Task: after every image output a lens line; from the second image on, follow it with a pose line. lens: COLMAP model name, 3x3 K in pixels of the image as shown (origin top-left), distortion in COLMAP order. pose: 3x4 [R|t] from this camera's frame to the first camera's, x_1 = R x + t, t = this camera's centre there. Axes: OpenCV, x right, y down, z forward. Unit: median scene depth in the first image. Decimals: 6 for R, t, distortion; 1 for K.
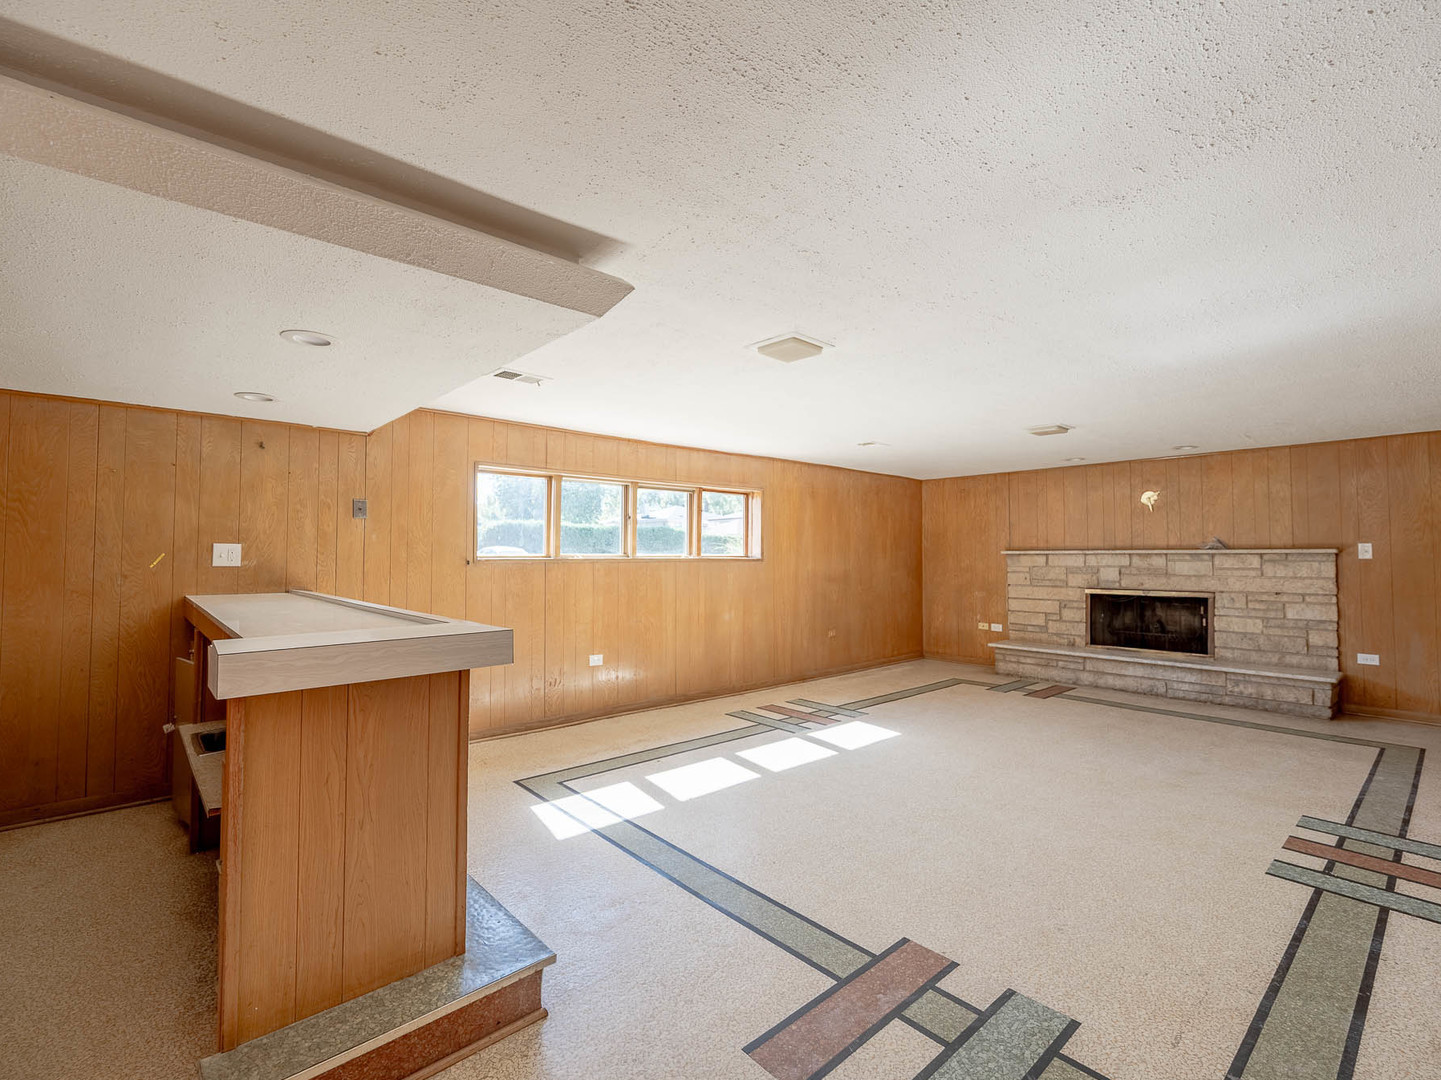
lens RADIAL K [[658.6, 0, 723.9], [0, 658.6, 541.7], [0, 0, 1]] dist [-0.003795, 0.001806]
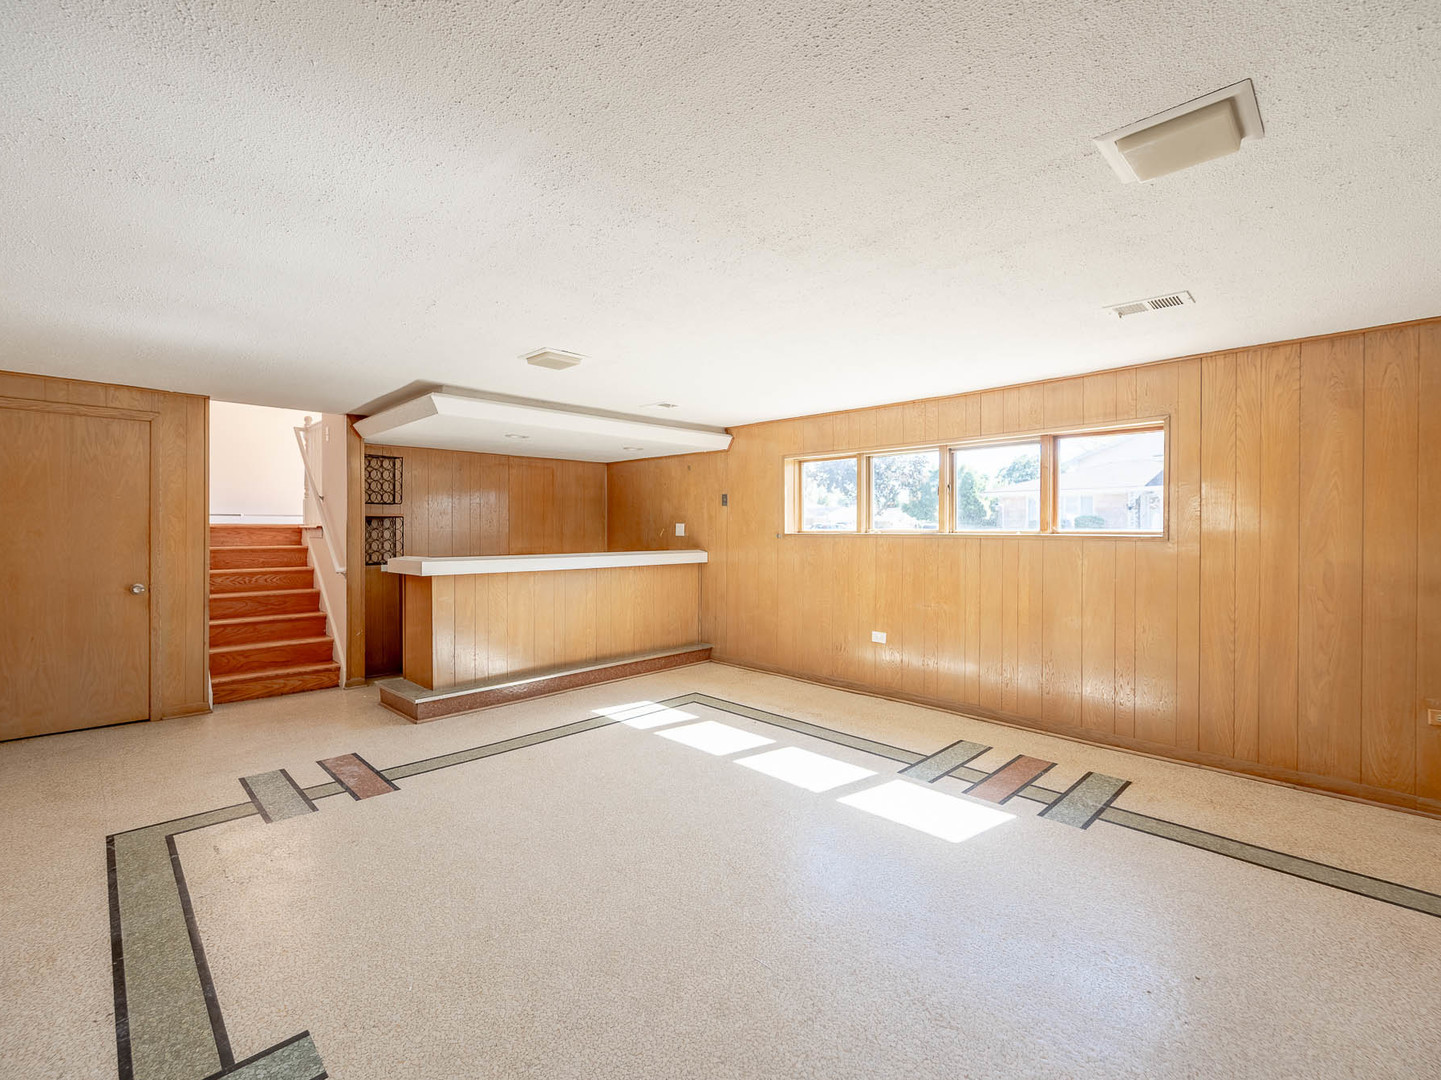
lens RADIAL K [[658.6, 0, 724.4], [0, 658.6, 532.8], [0, 0, 1]] dist [-0.003795, 0.001806]
pose [[0.047441, 0.006135, -0.998855, 0.807880], [0.019958, 0.999776, 0.007089, 0.013587], [0.998675, -0.020272, 0.047308, 0.756635]]
